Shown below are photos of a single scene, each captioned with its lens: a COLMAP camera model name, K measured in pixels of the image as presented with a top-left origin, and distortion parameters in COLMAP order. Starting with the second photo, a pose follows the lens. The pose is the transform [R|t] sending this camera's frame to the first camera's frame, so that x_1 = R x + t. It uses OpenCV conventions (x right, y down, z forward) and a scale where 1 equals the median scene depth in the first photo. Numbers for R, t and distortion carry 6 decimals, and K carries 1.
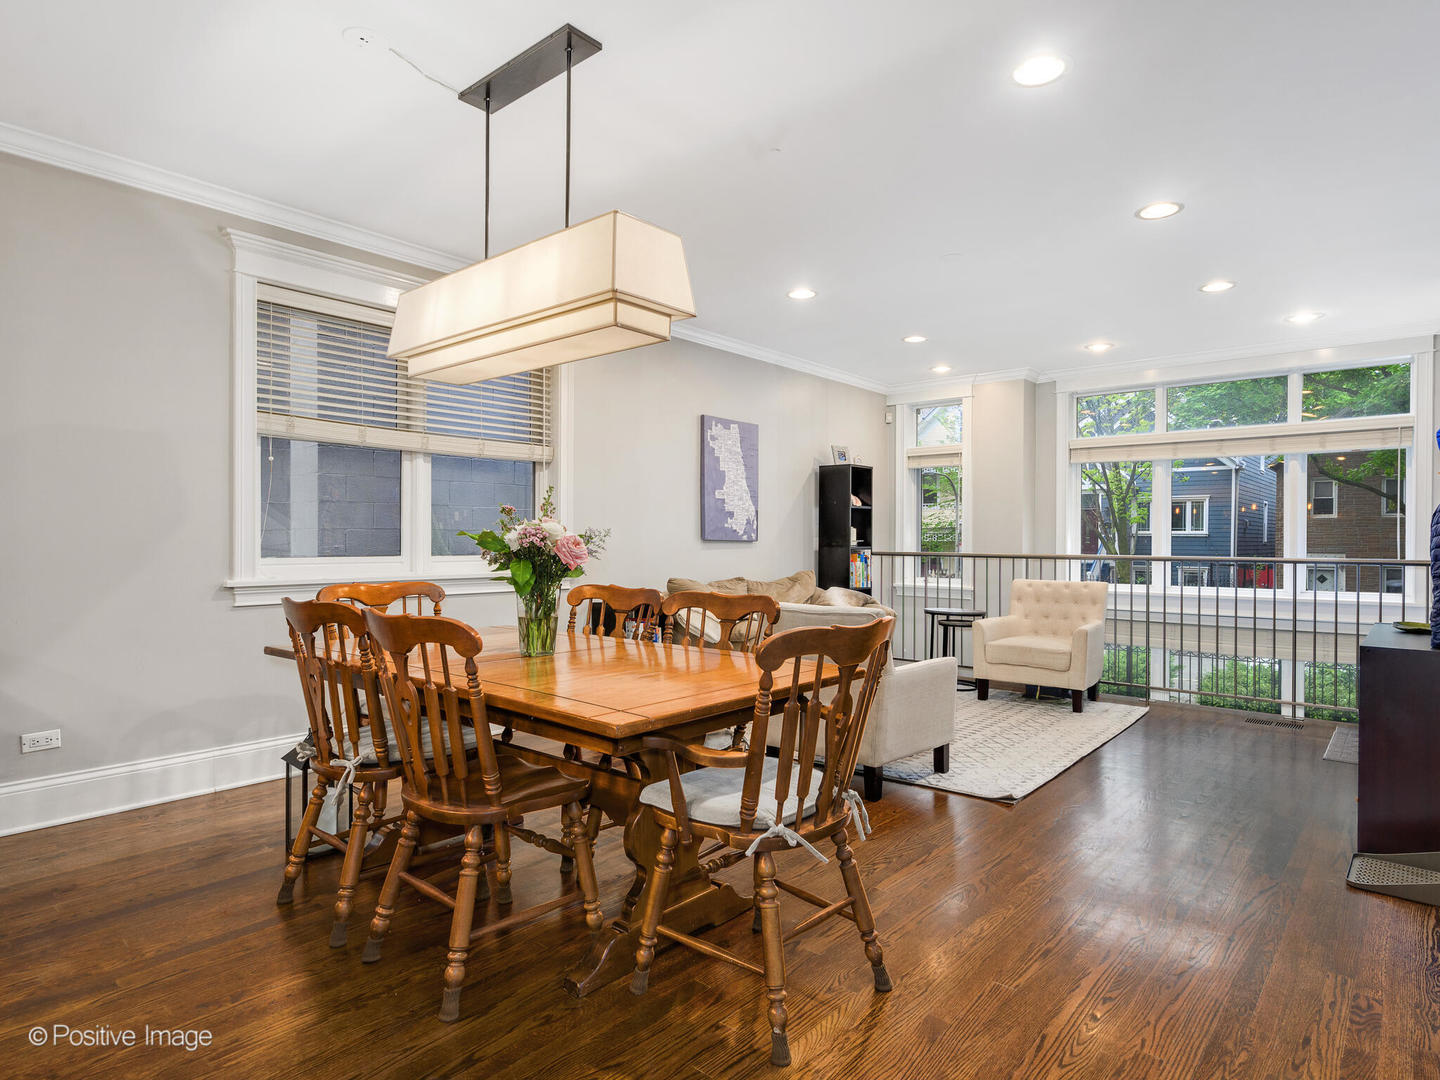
lens RADIAL K [[780.9, 0, 726.8], [0, 780.9, 544.3], [0, 0, 1]] dist [-0.001830, 0.001745]
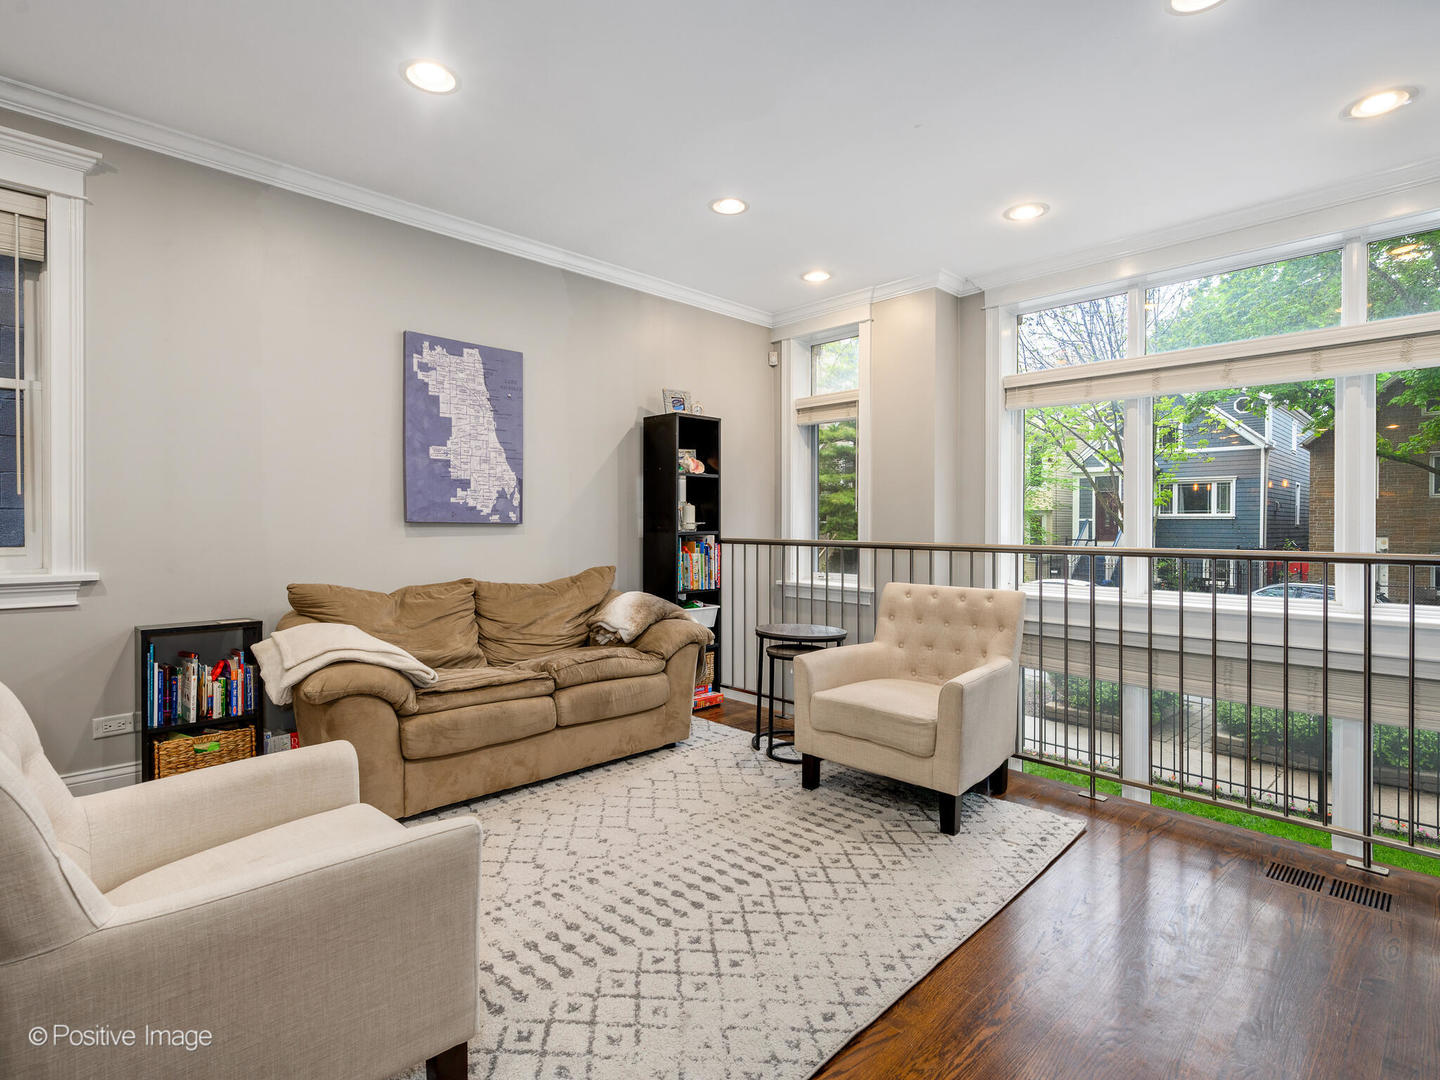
lens RADIAL K [[725.8, 0, 728.7], [0, 725.8, 524.8], [0, 0, 1]] dist [0.003604, -0.002811]
pose [[0.998201, -0.003240, -0.059874, 0.264731], [0.002904, 0.999980, -0.005697, 0.000904], [0.059891, 0.005513, 0.998190, 0.391591]]
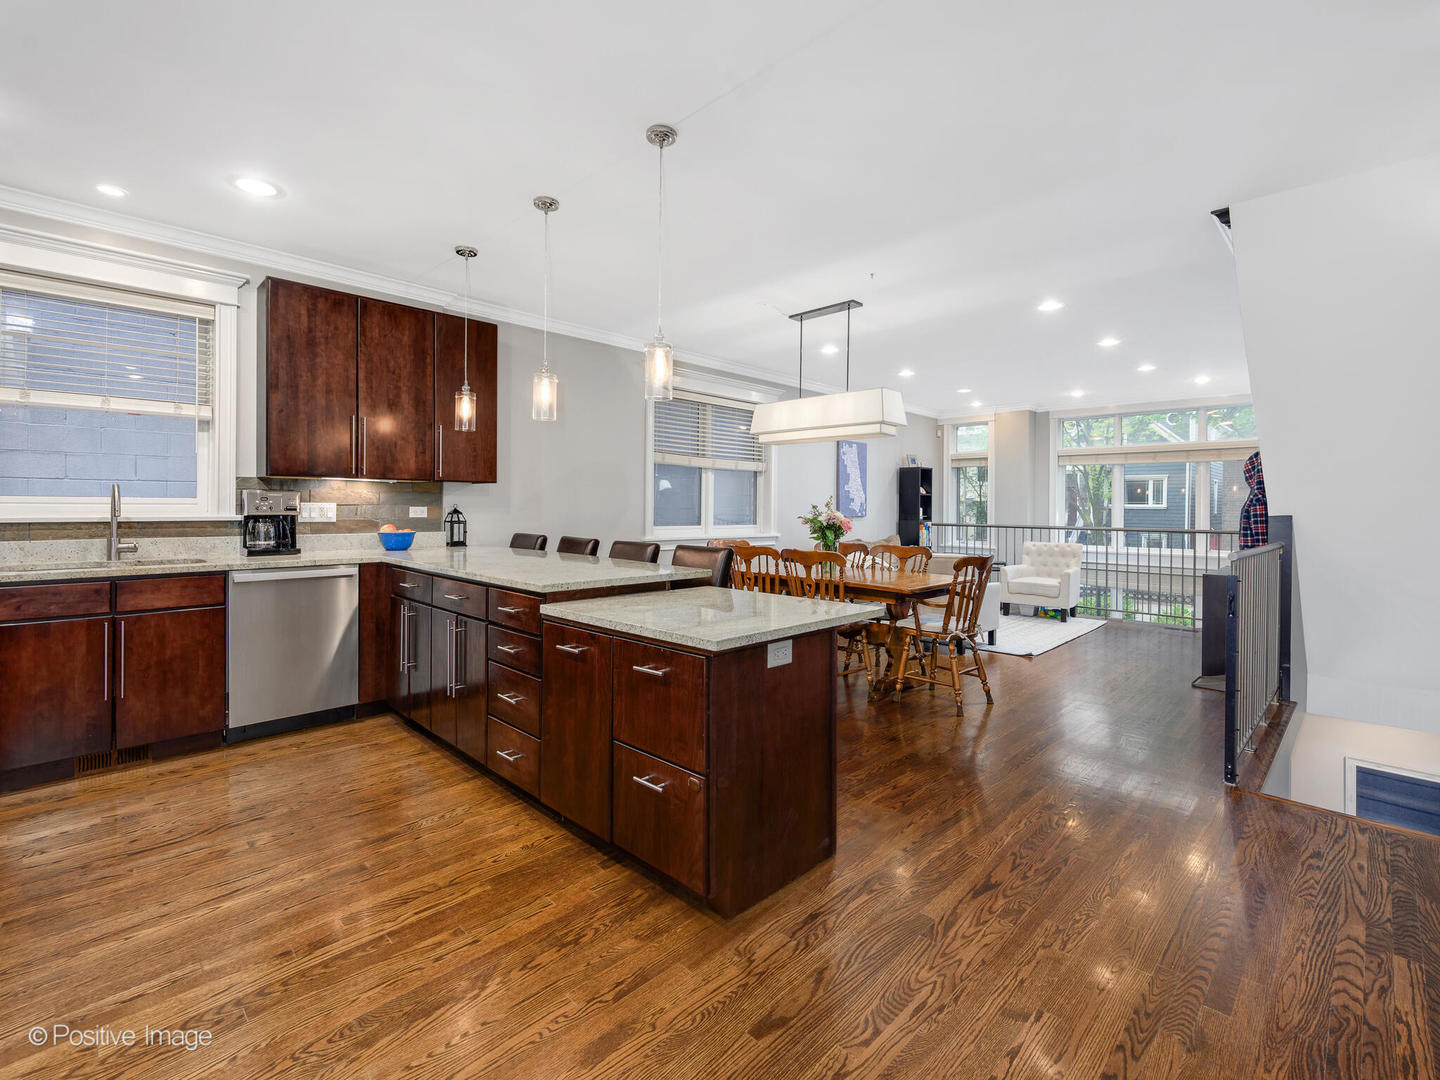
lens RADIAL K [[714.8, 0, 740.3], [0, 714.8, 510.9], [0, 0, 1]] dist [-0.013211, 0.001395]
pose [[0.999952, 0.008819, 0.004306, -0.230887], [-0.008825, 0.999960, 0.001226, -0.015273], [-0.004295, -0.001264, 0.999990, -0.477817]]
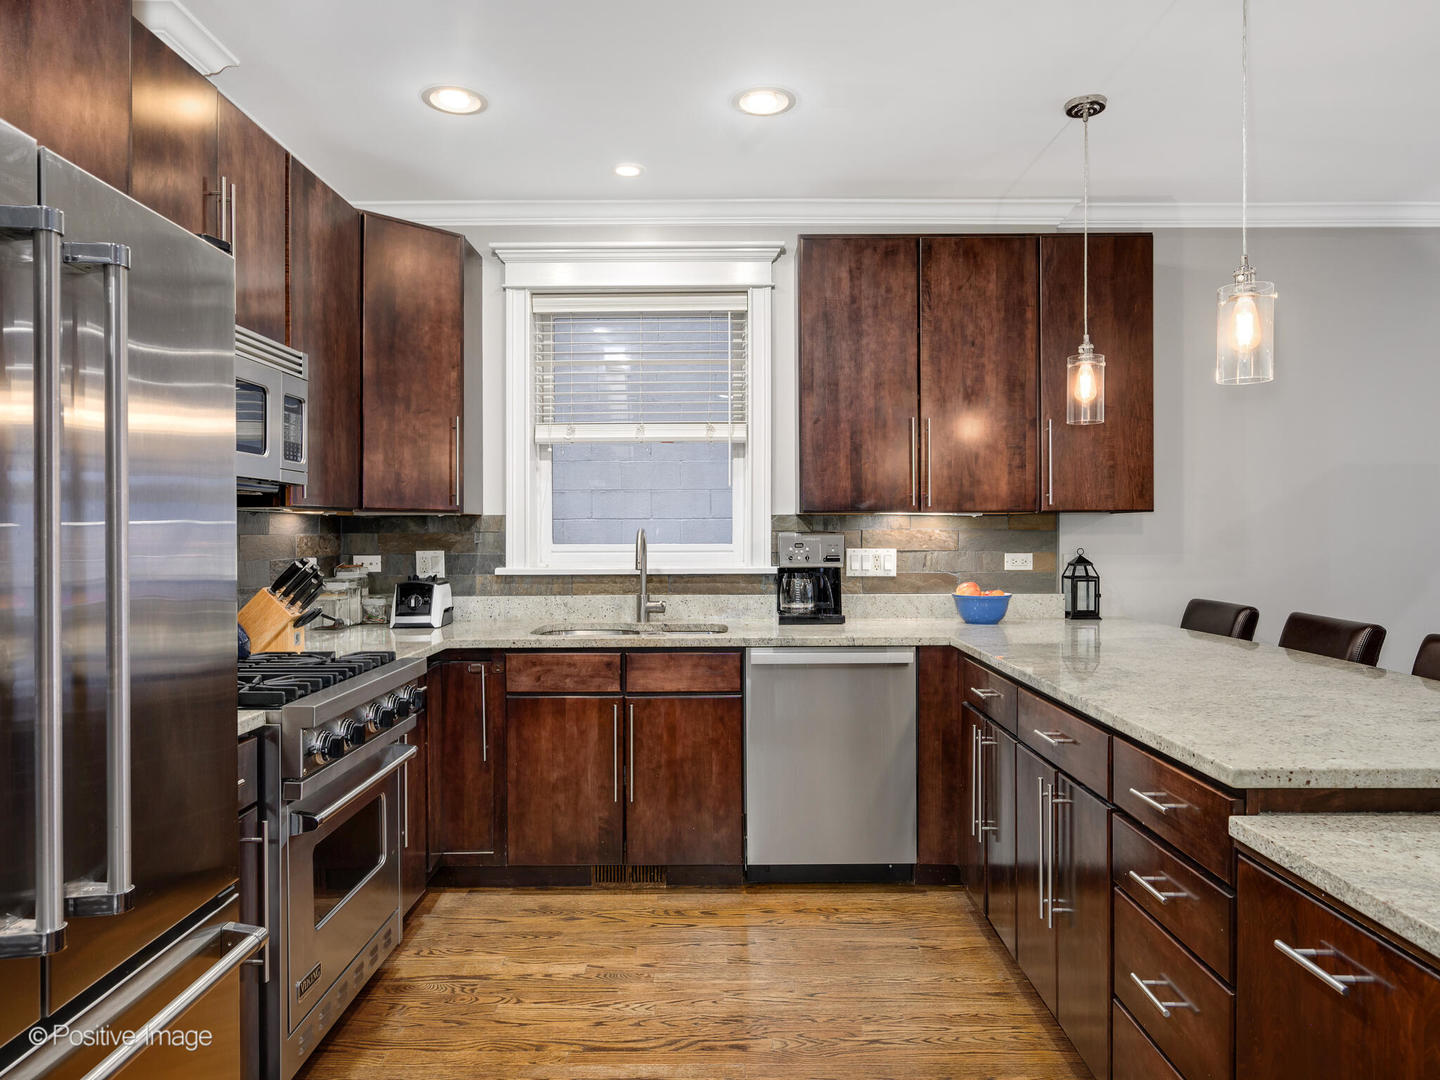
lens RADIAL K [[922.2, 0, 655.2], [0, 922.2, 532.7], [0, 0, 1]] dist [0.005121, 0.003634]
pose [[0.663058, 0.000598, -0.748568, -0.274905], [-0.001707, 0.999998, -0.000713, -0.030304], [0.748566, 0.001751, 0.663058, -0.286771]]
